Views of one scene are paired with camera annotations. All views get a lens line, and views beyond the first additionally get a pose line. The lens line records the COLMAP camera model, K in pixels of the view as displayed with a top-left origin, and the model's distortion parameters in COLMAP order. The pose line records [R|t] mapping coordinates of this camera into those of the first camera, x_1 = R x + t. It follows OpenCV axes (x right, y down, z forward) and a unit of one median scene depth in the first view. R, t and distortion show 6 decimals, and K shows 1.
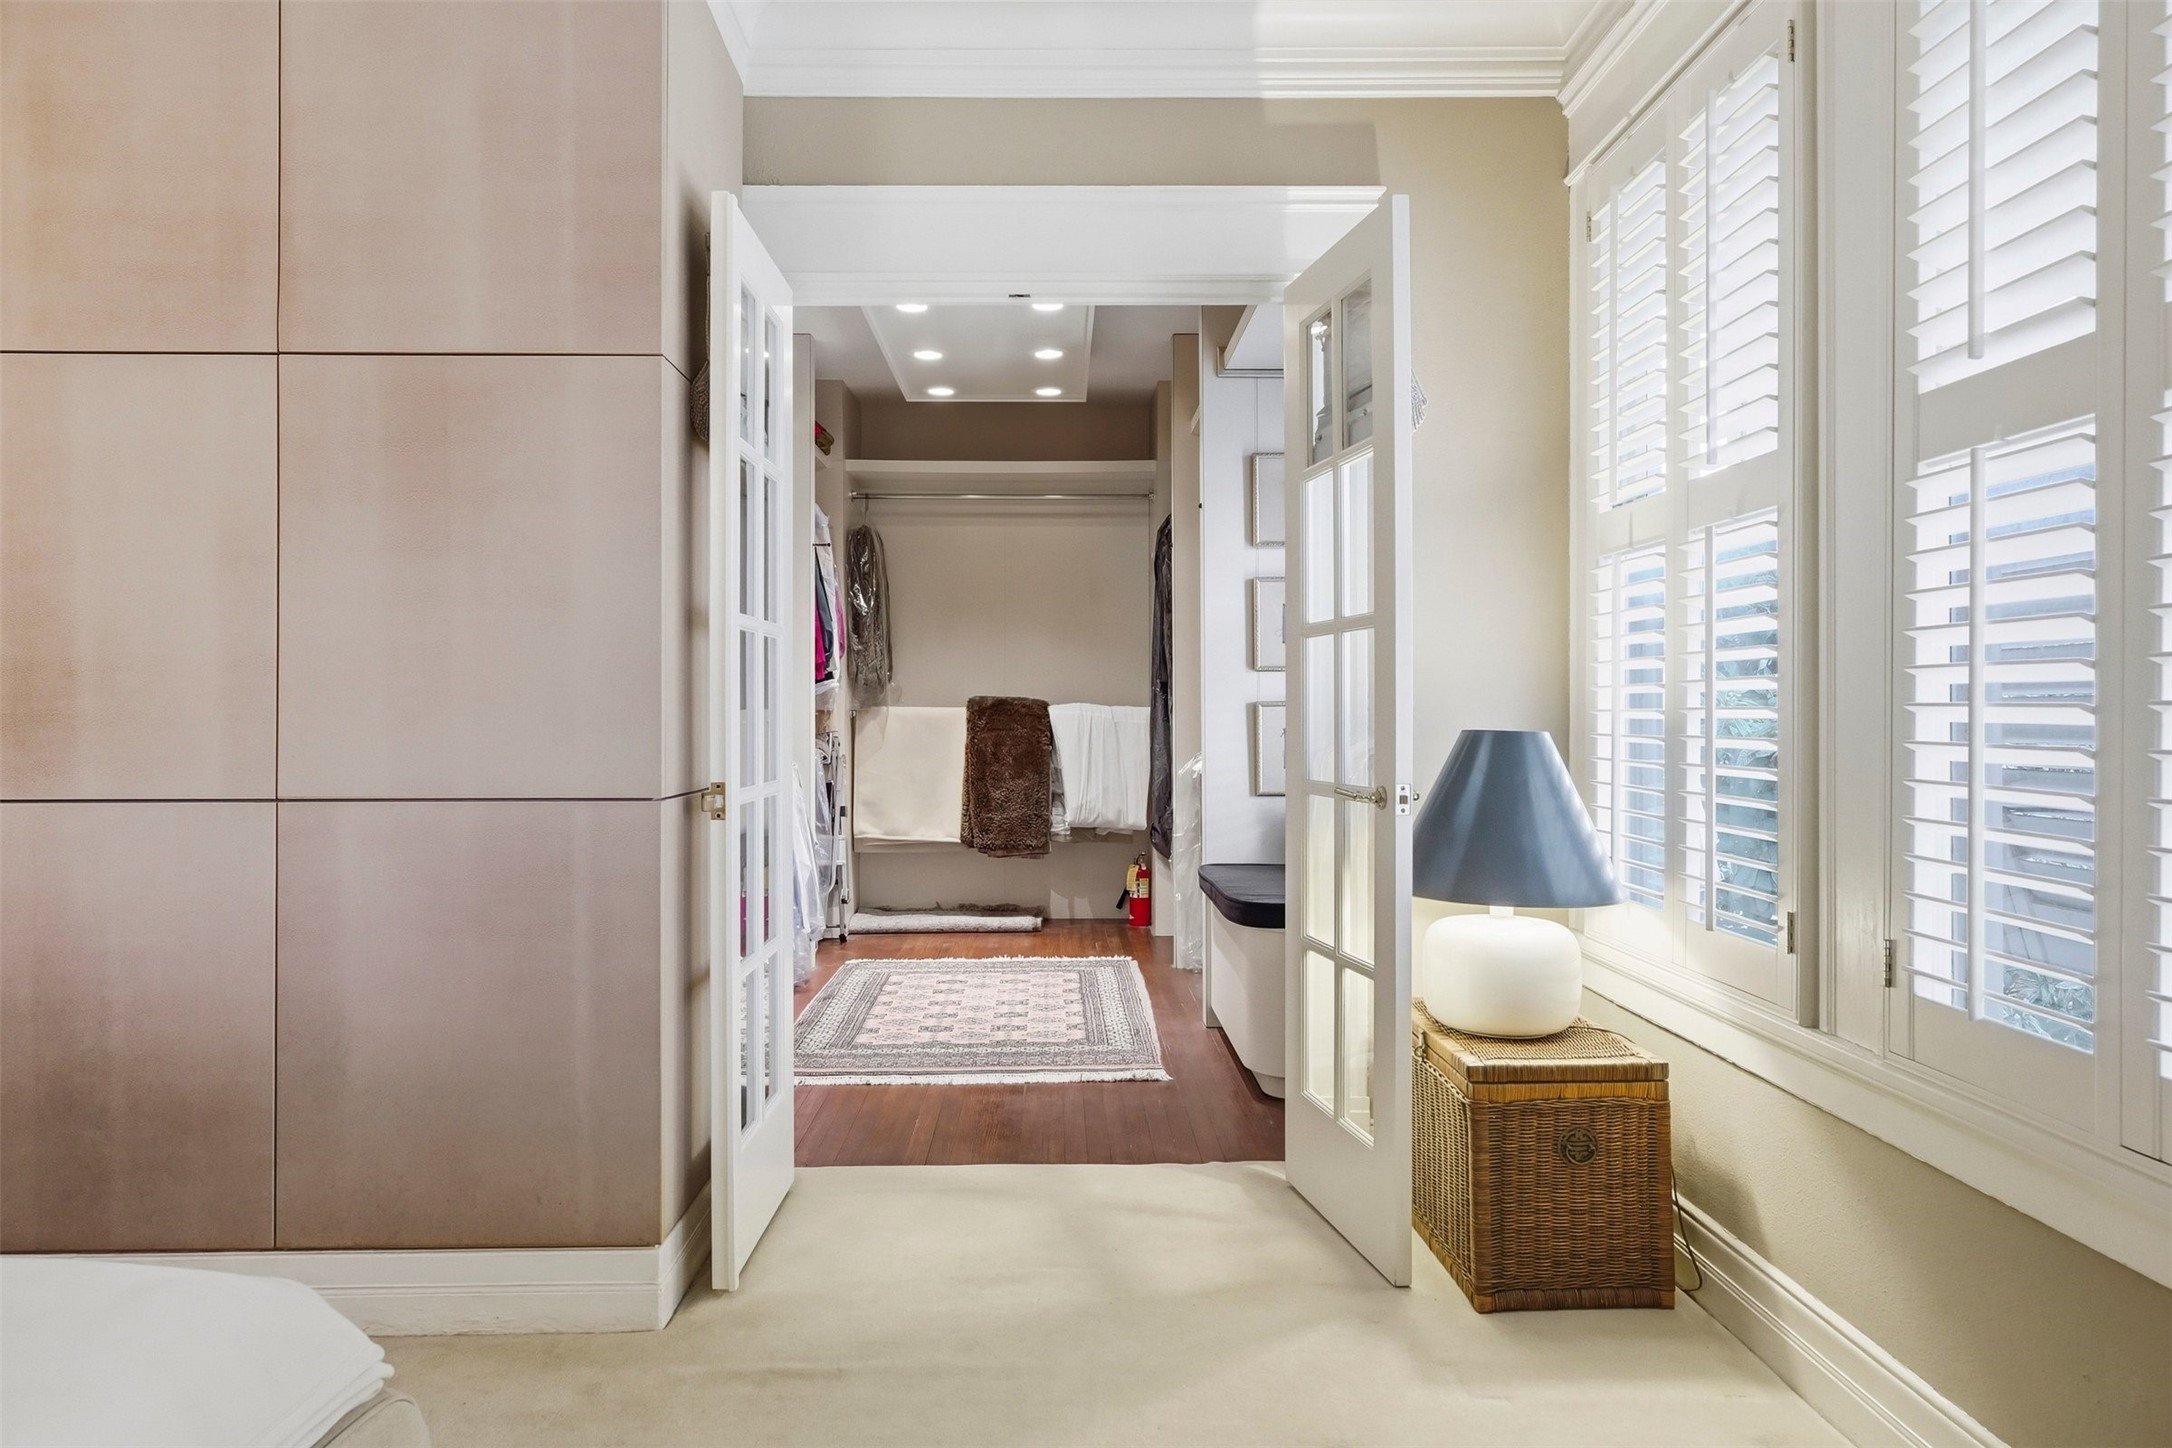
lens RADIAL K [[1379.8, 0, 1086.0], [0, 1379.8, 724.0], [0, 0, 1]] dist [-0.004972, -0.001049]
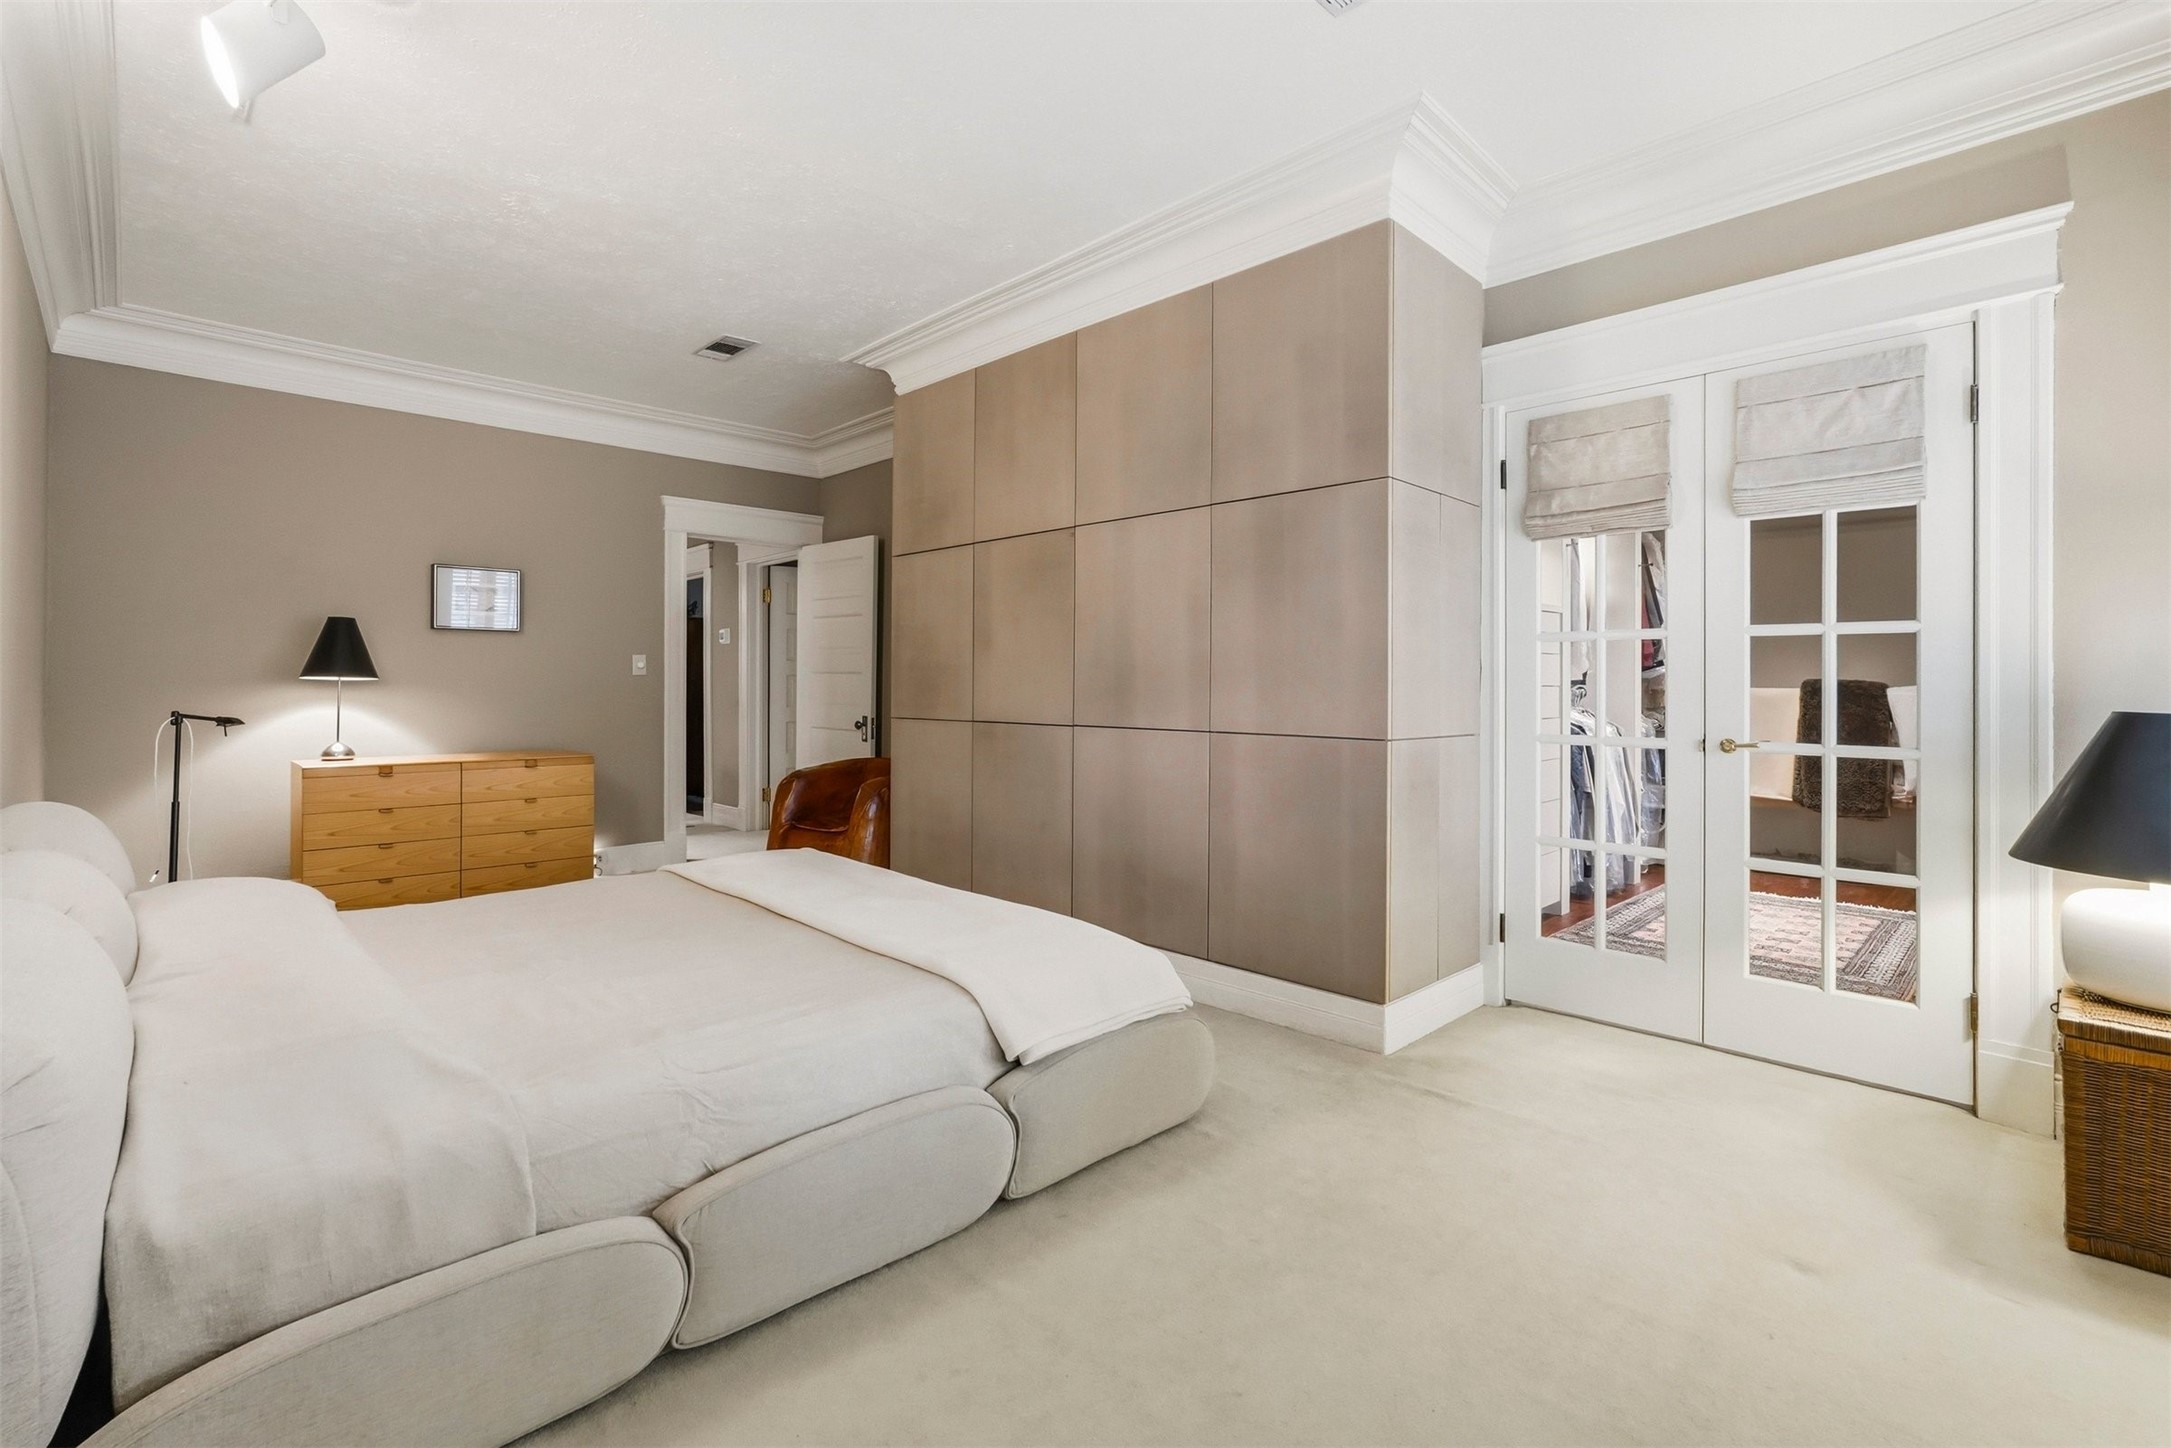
lens RADIAL K [[970.8, 0, 1084.3], [0, 970.8, 705.0], [0, 0, 1]] dist [-0.001160, -0.000081]
pose [[0.689614, 0.020564, -0.723885, 0.288121], [-0.015530, 0.999787, 0.013607, 0.001412], [0.724010, 0.001859, 0.689787, -0.085091]]
